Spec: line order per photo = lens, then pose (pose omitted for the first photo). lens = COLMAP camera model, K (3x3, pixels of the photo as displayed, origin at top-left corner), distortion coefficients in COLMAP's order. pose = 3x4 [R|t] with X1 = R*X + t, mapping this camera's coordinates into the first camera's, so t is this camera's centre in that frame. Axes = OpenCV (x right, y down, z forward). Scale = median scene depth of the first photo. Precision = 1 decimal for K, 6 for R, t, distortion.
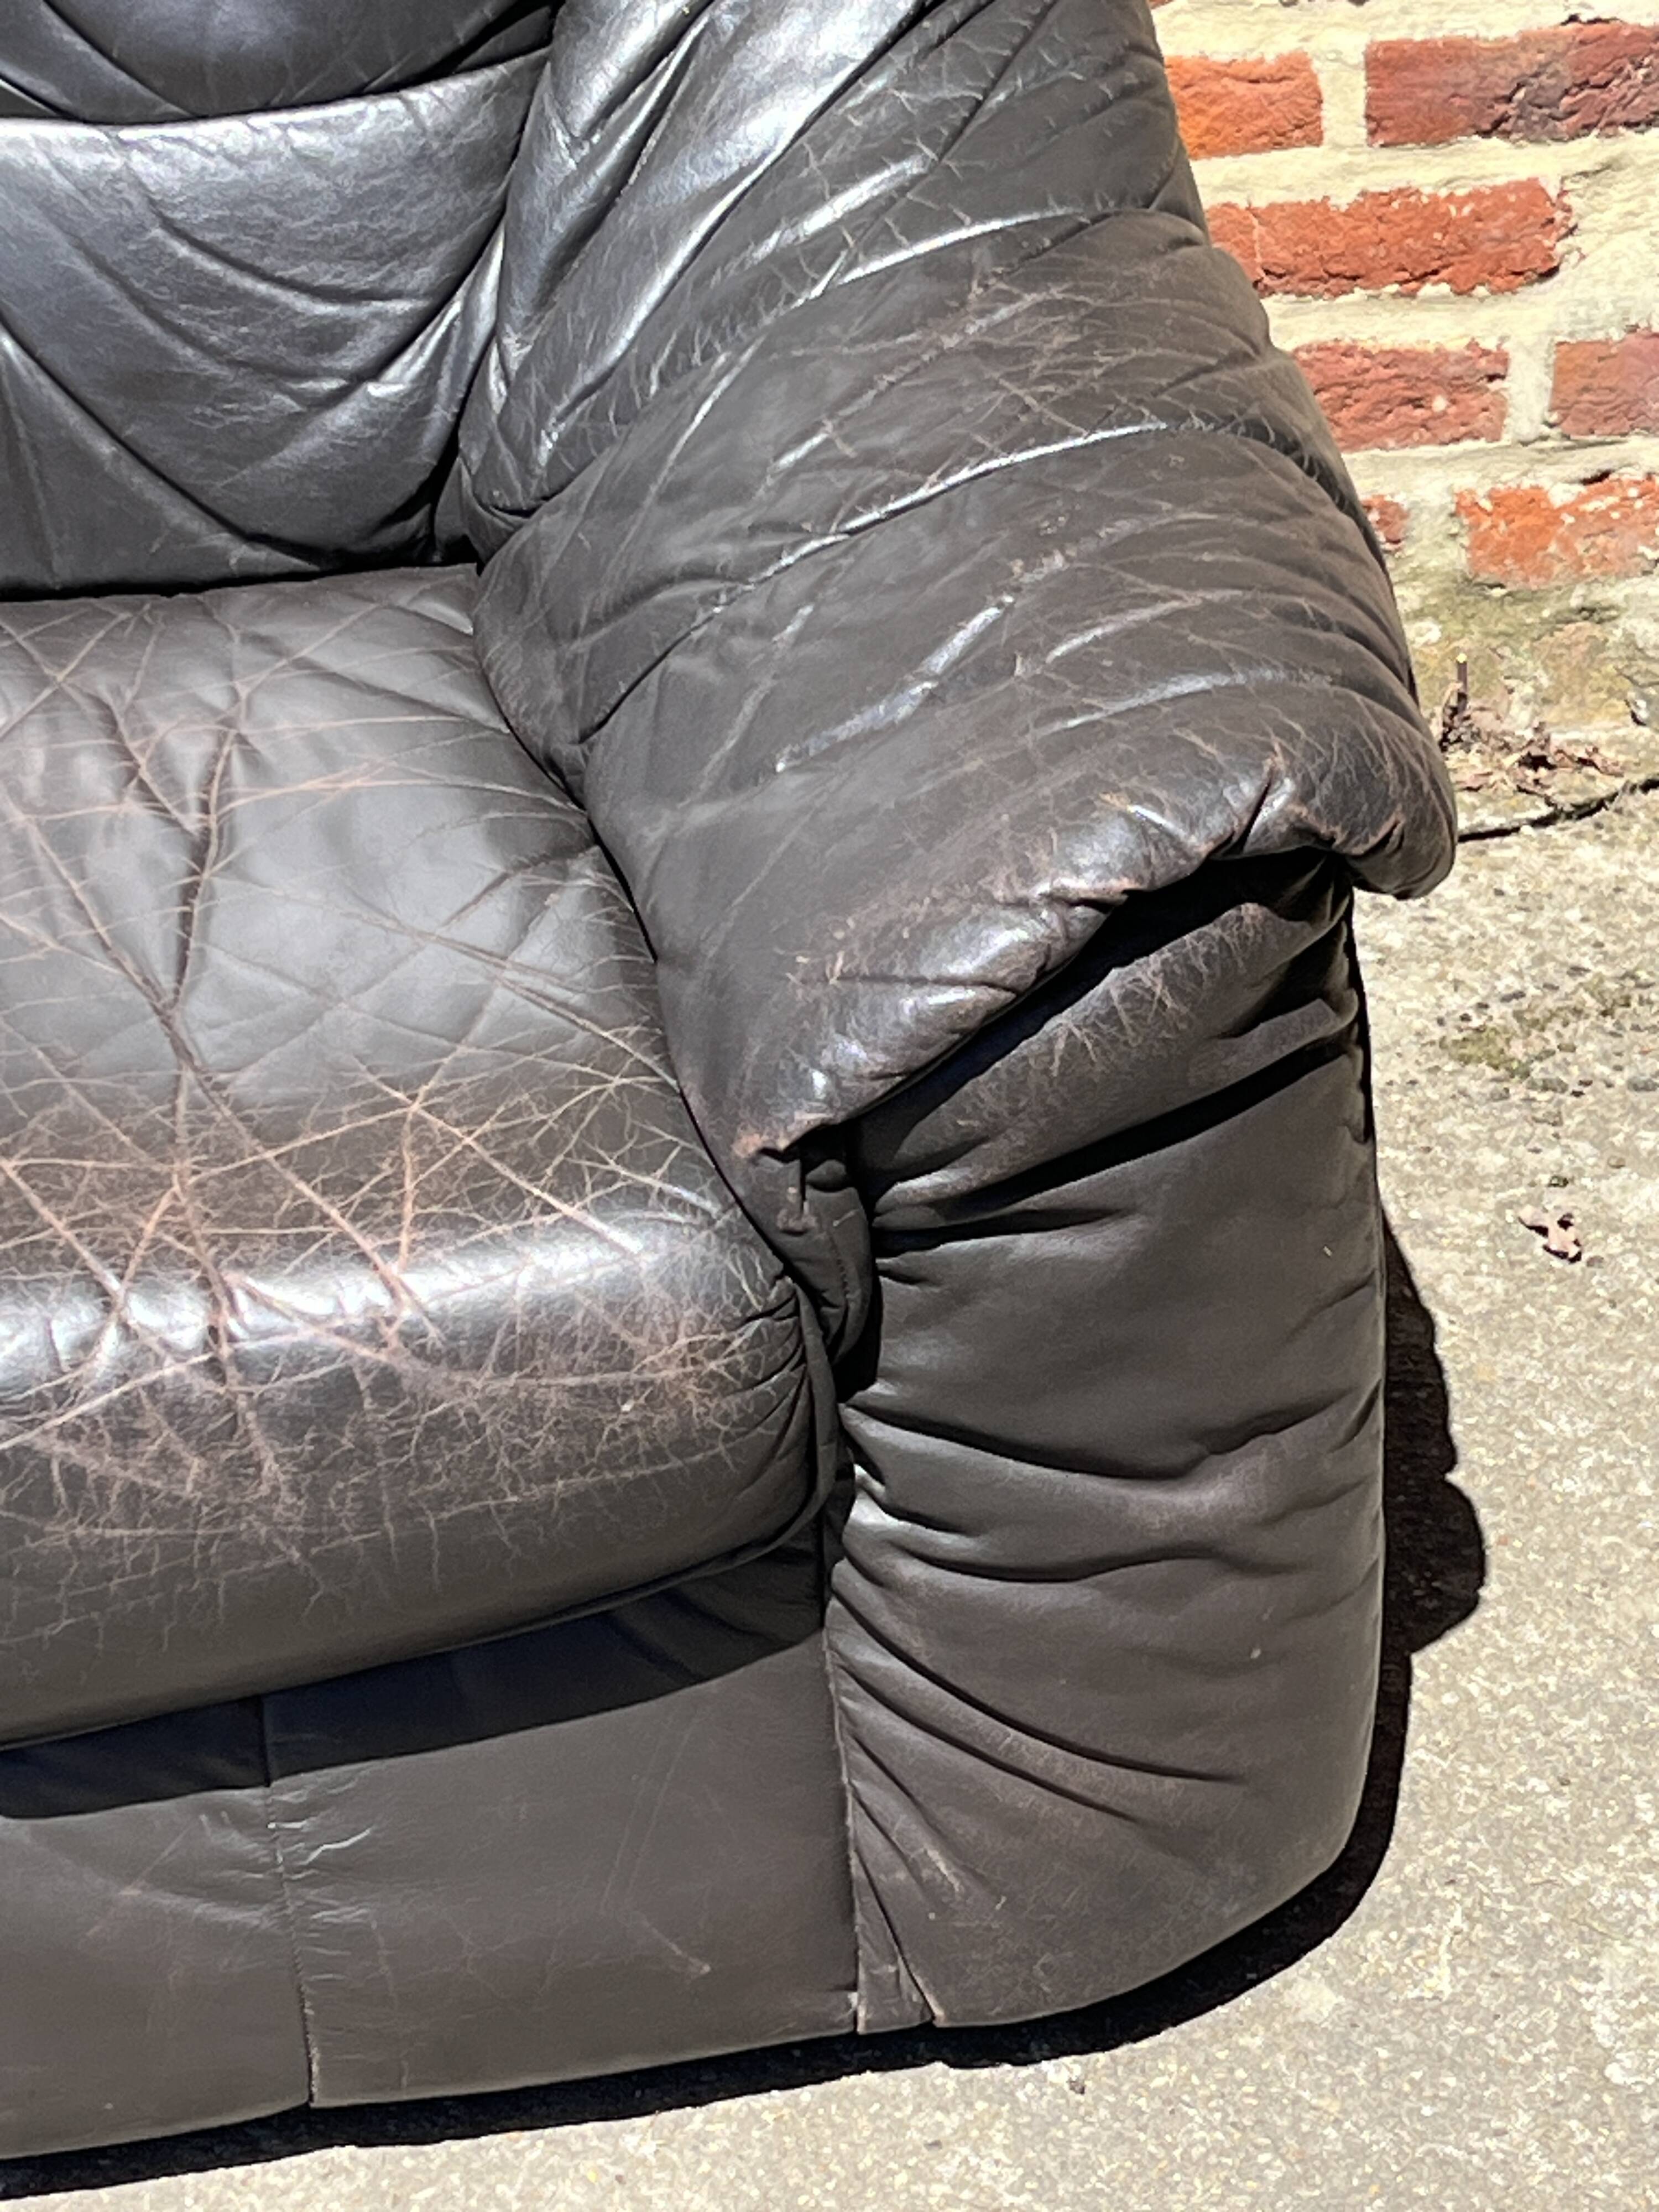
lens RADIAL K [[5447.4, 0, 839.1], [0, 5447.4, 1167.0], [0, 0, 1]] dist [0.116186, 0.000000]
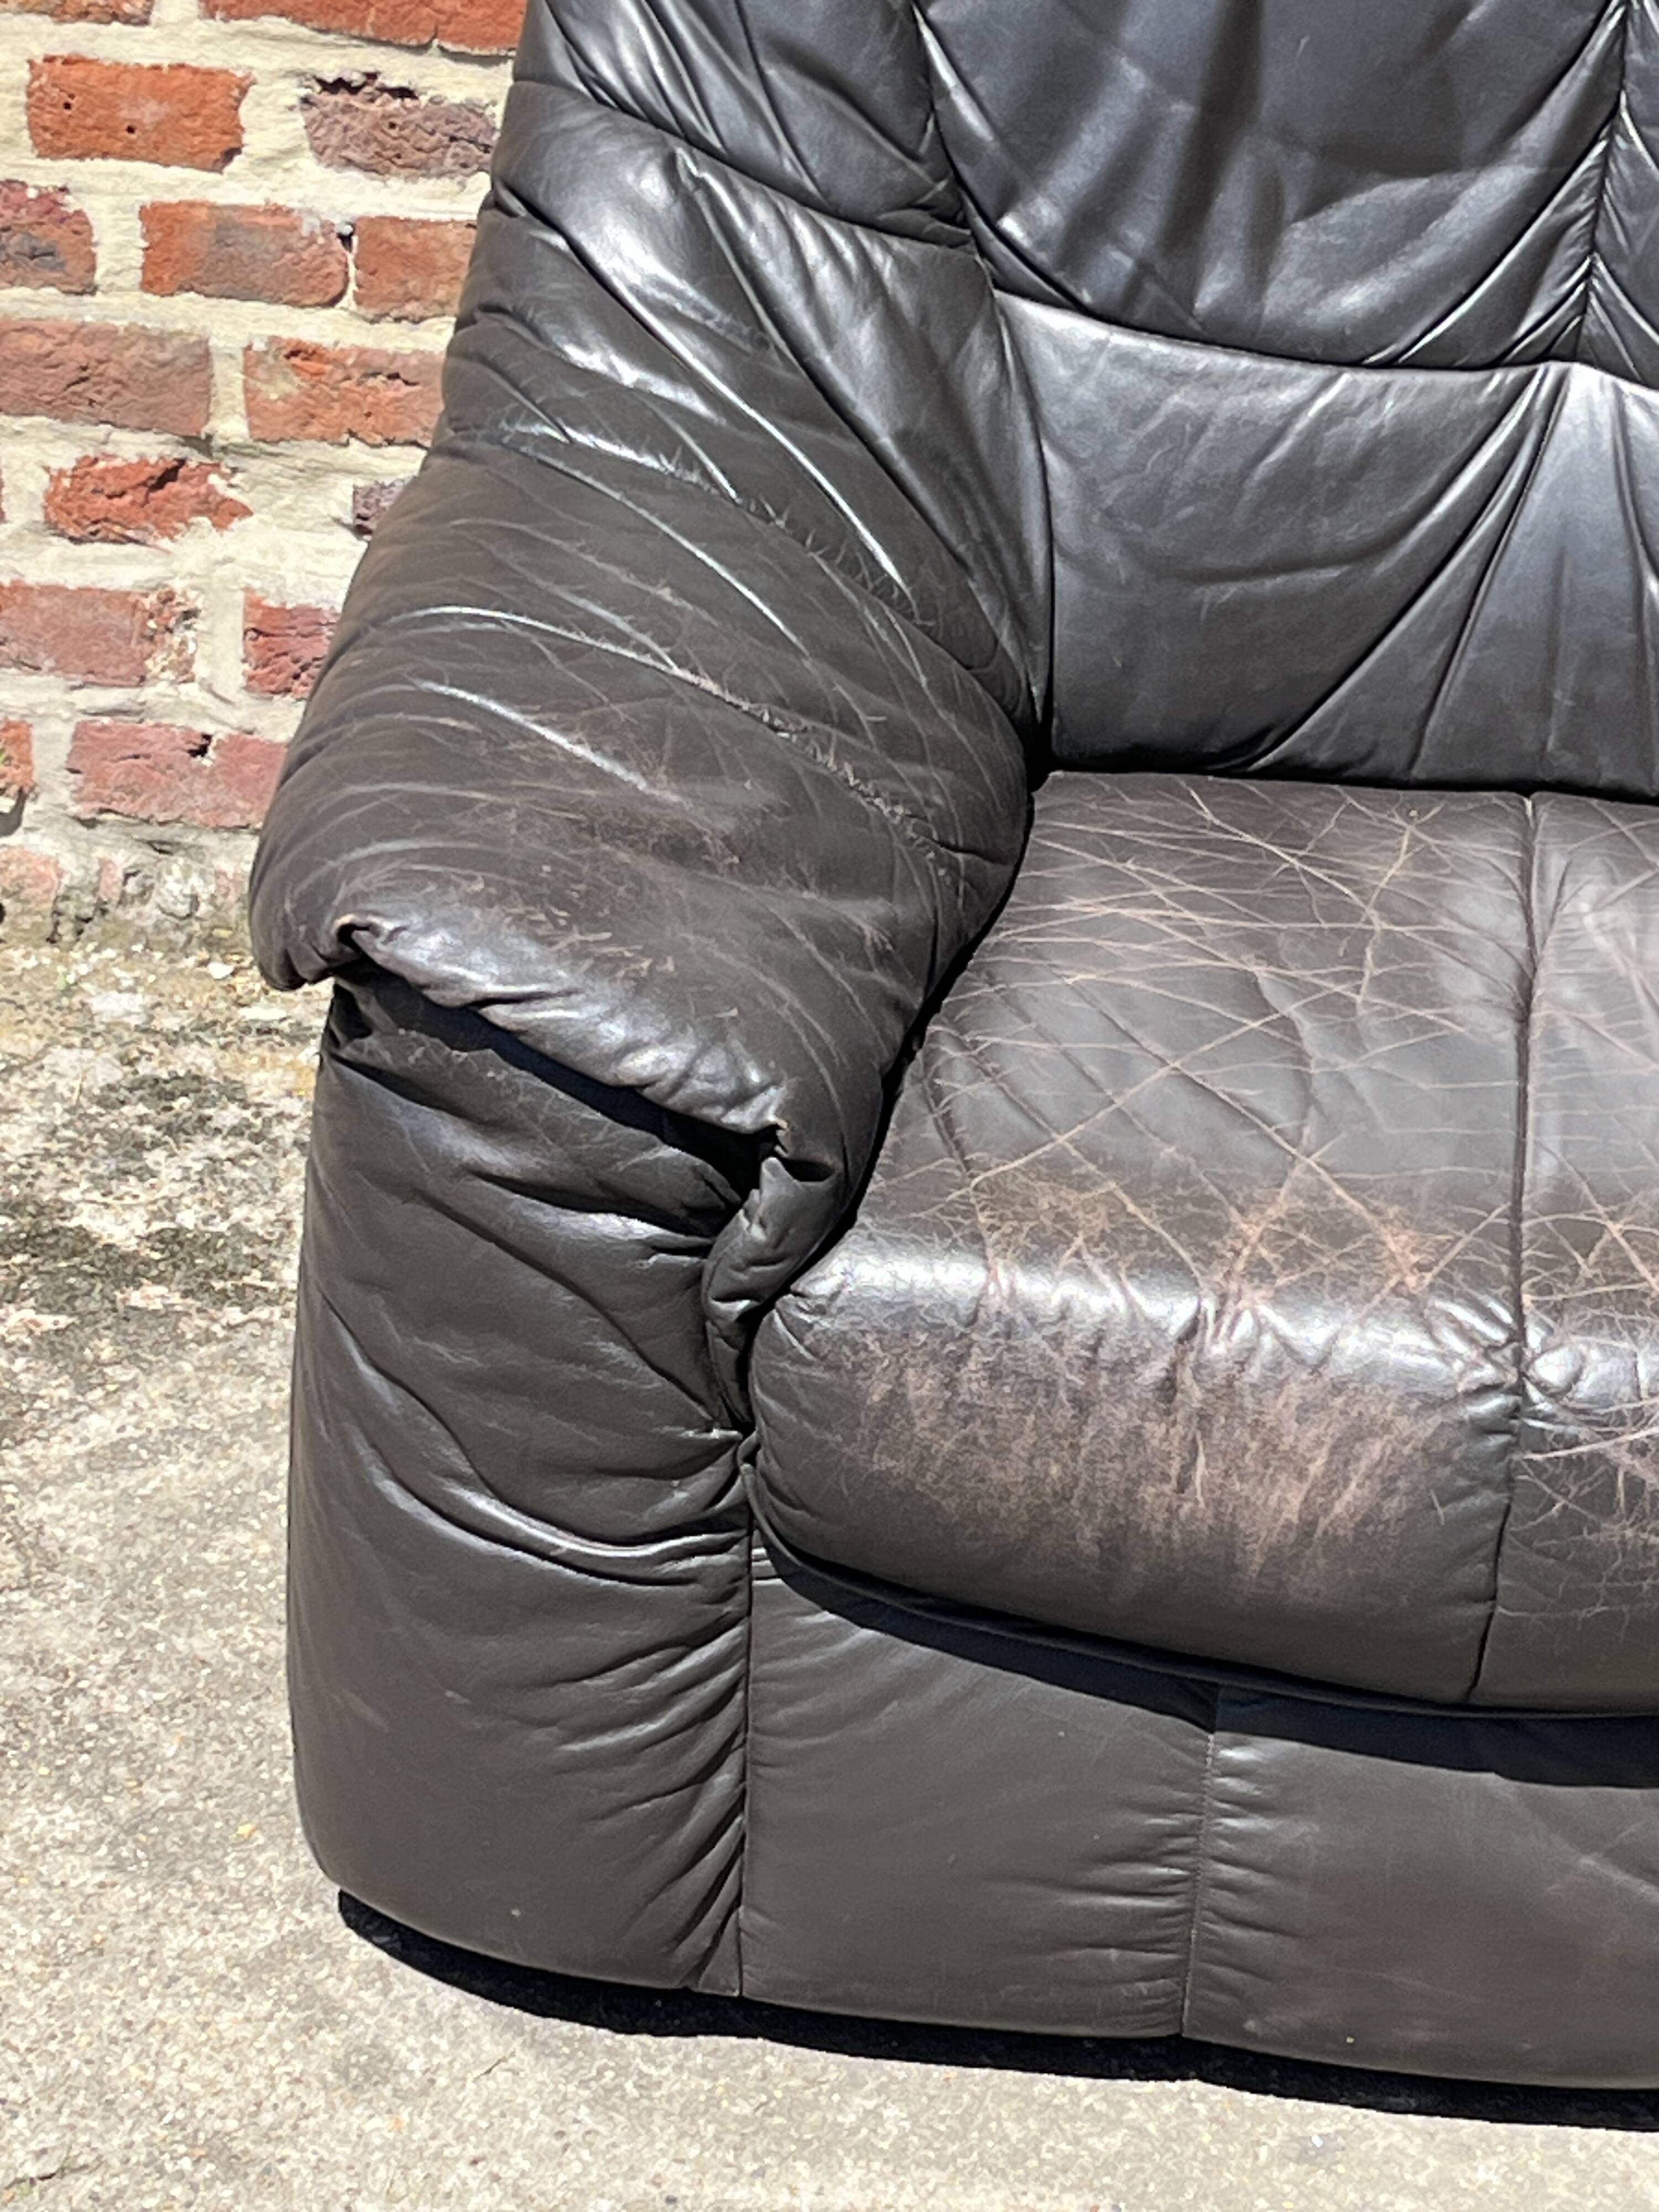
lens RADIAL K [[5447.4, 0, 820.4], [0, 5447.4, 1183.3], [0, 0, 1]] dist [0.116186, 0.000000]
pose [[0.963859, 0.167583, -0.207104, -0.073079], [-0.181493, 0.982122, -0.049960, 0.082062], [0.195029, 0.085743, 0.977042, -0.211637]]
